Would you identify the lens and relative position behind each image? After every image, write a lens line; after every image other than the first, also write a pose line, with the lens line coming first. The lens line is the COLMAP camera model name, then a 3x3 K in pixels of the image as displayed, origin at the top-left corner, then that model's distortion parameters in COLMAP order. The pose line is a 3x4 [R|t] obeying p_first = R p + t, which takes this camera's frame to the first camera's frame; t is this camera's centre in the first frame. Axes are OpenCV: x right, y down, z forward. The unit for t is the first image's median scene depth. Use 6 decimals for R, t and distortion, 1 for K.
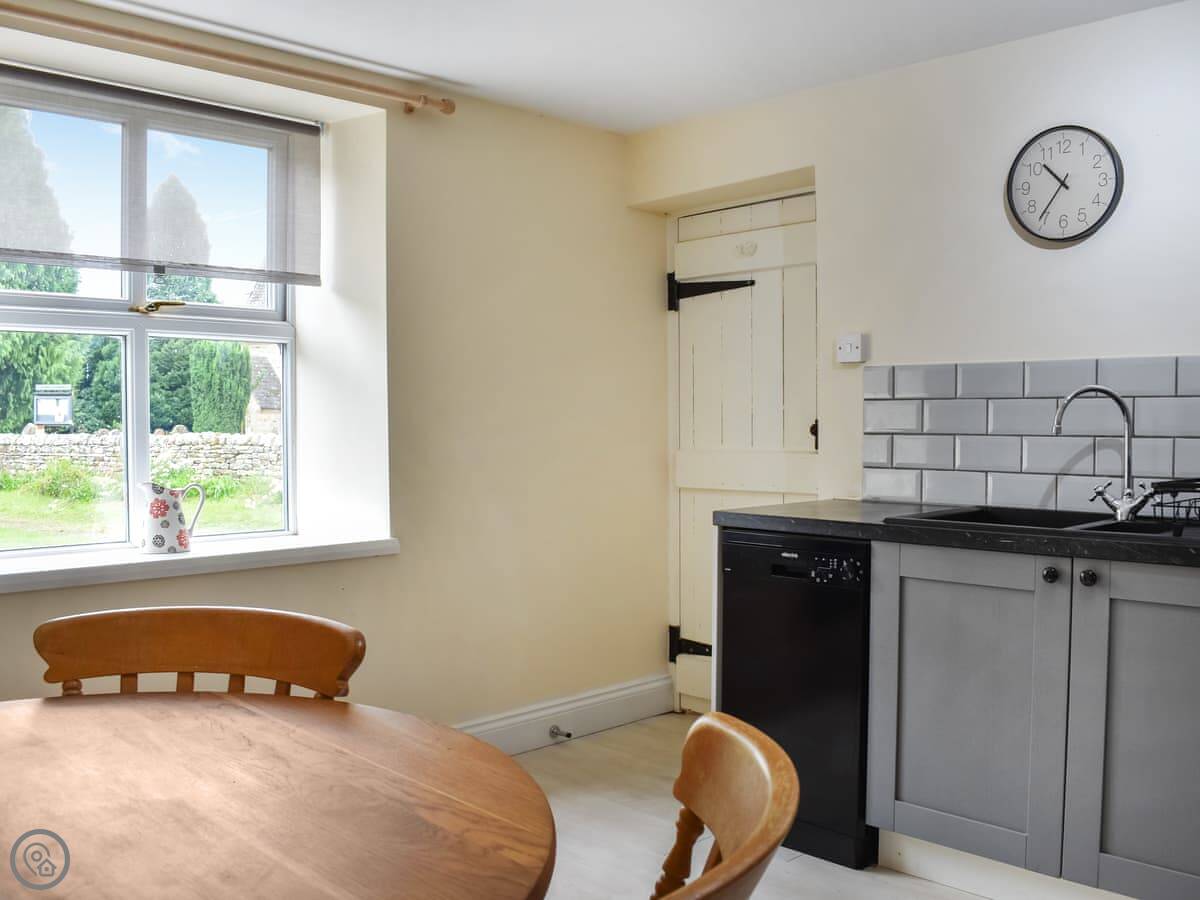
lens RADIAL K [[1126.2, 0, 600.0], [0, 1126.2, 450.0], [0, 0, 1]] dist [0.003334, 0.000398]
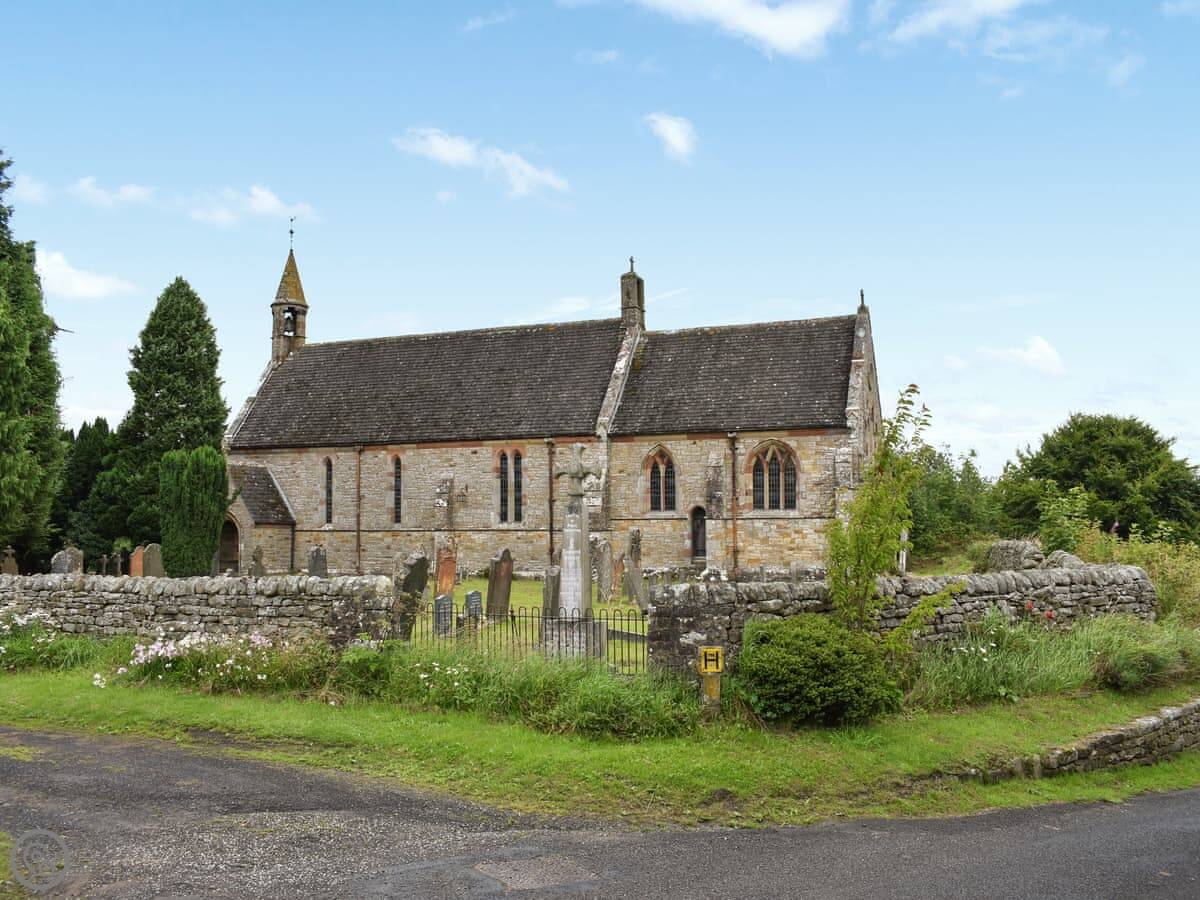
lens RADIAL K [[1126.2, 0, 600.0], [0, 1126.2, 450.0], [0, 0, 1]] dist [0.003334, 0.000398]
pose [[0.999540, -0.001701, -0.030290, 0.011239], [-0.001200, 0.995428, -0.095511, -0.012625], [0.030314, 0.095504, 0.994967, 0.125066]]
